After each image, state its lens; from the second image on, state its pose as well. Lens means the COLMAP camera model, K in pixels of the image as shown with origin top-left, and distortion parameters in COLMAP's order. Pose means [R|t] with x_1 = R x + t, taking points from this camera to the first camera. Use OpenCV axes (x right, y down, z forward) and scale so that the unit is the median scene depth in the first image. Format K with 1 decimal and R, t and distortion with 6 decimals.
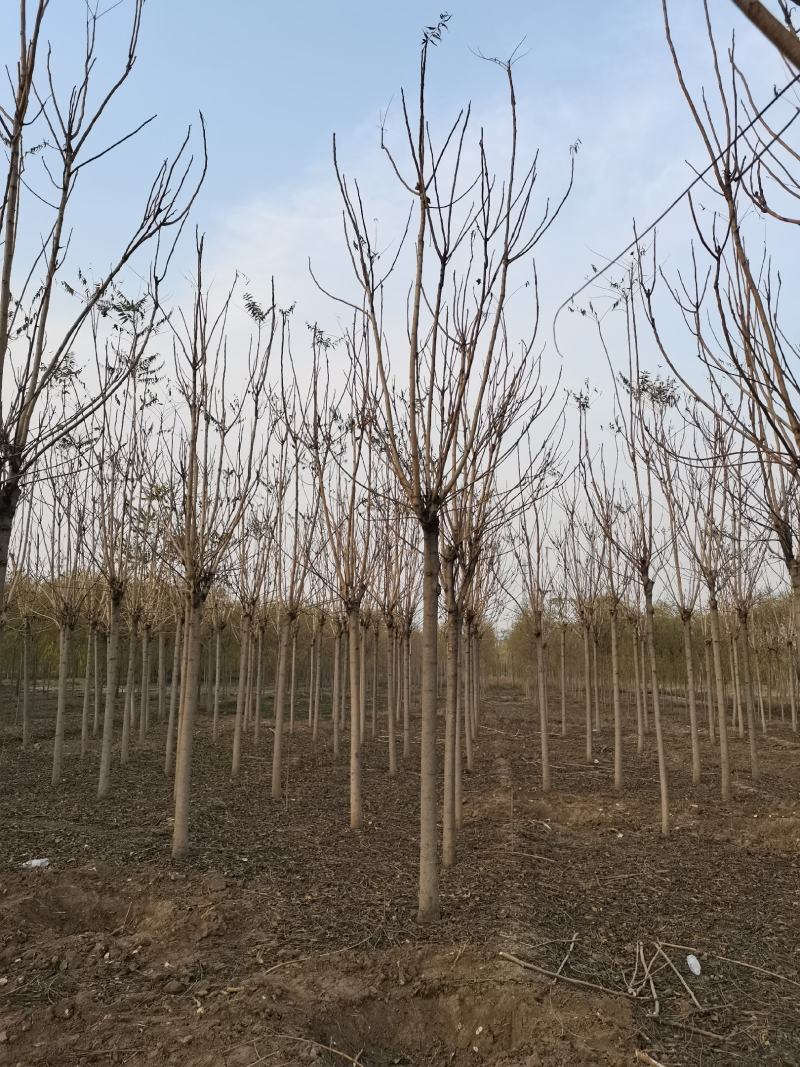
lens RADIAL K [[797.6, 0, 397.9], [0, 797.6, 534.4], [0, 0, 1]] dist [0.047808, 0.001639]
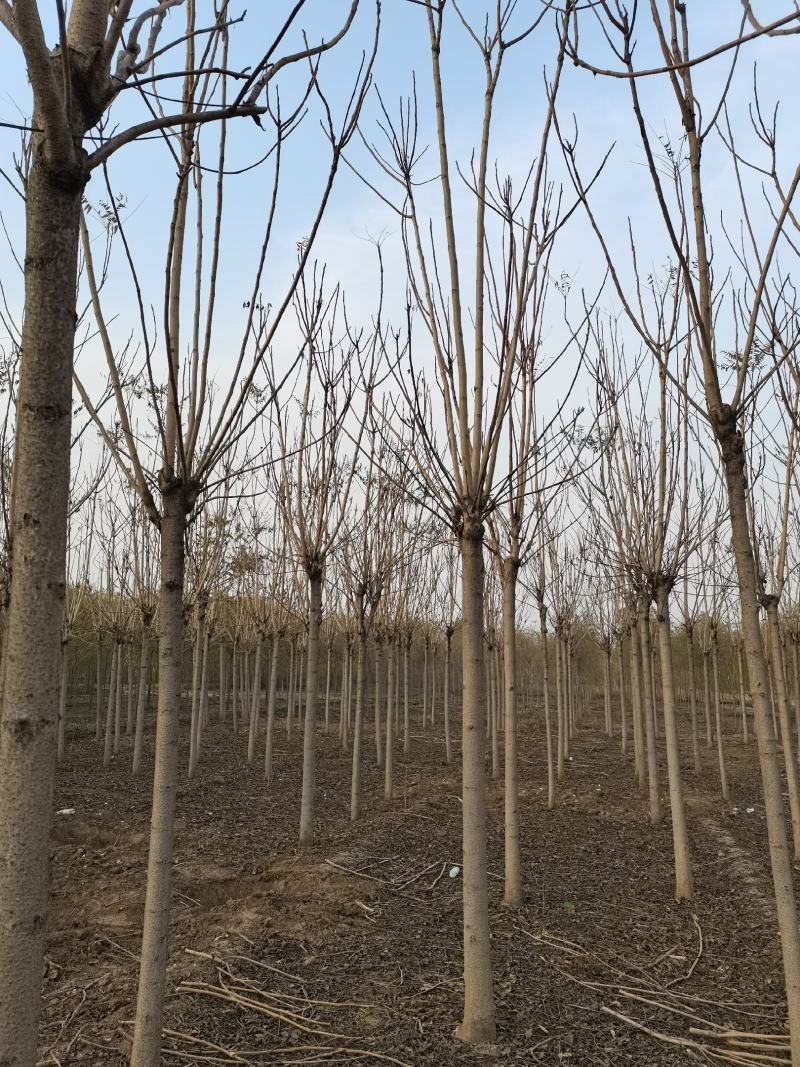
lens RADIAL K [[797.6, 0, 403.9], [0, 797.6, 532.6], [0, 0, 1]] dist [0.047808, 0.001639]
pose [[0.993971, -0.013372, -0.108825, 0.318270], [0.012190, 0.999859, -0.011514, -0.063691], [0.108964, 0.010118, 0.993994, -0.367759]]
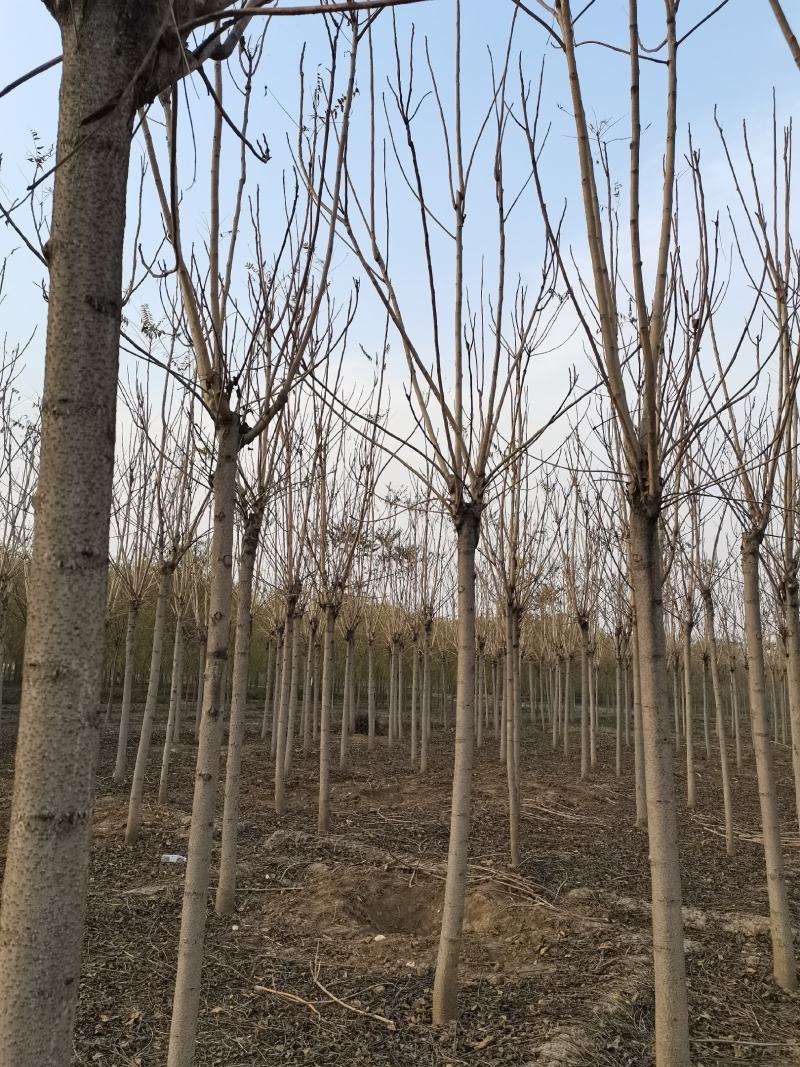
lens RADIAL K [[797.6, 0, 401.8], [0, 797.6, 532.8], [0, 0, 1]] dist [0.047808, 0.001639]
pose [[0.883637, -0.061267, -0.464146, 0.665676], [0.046316, 0.997977, -0.043555, -0.208190], [0.465875, 0.016990, 0.884687, -1.389938]]
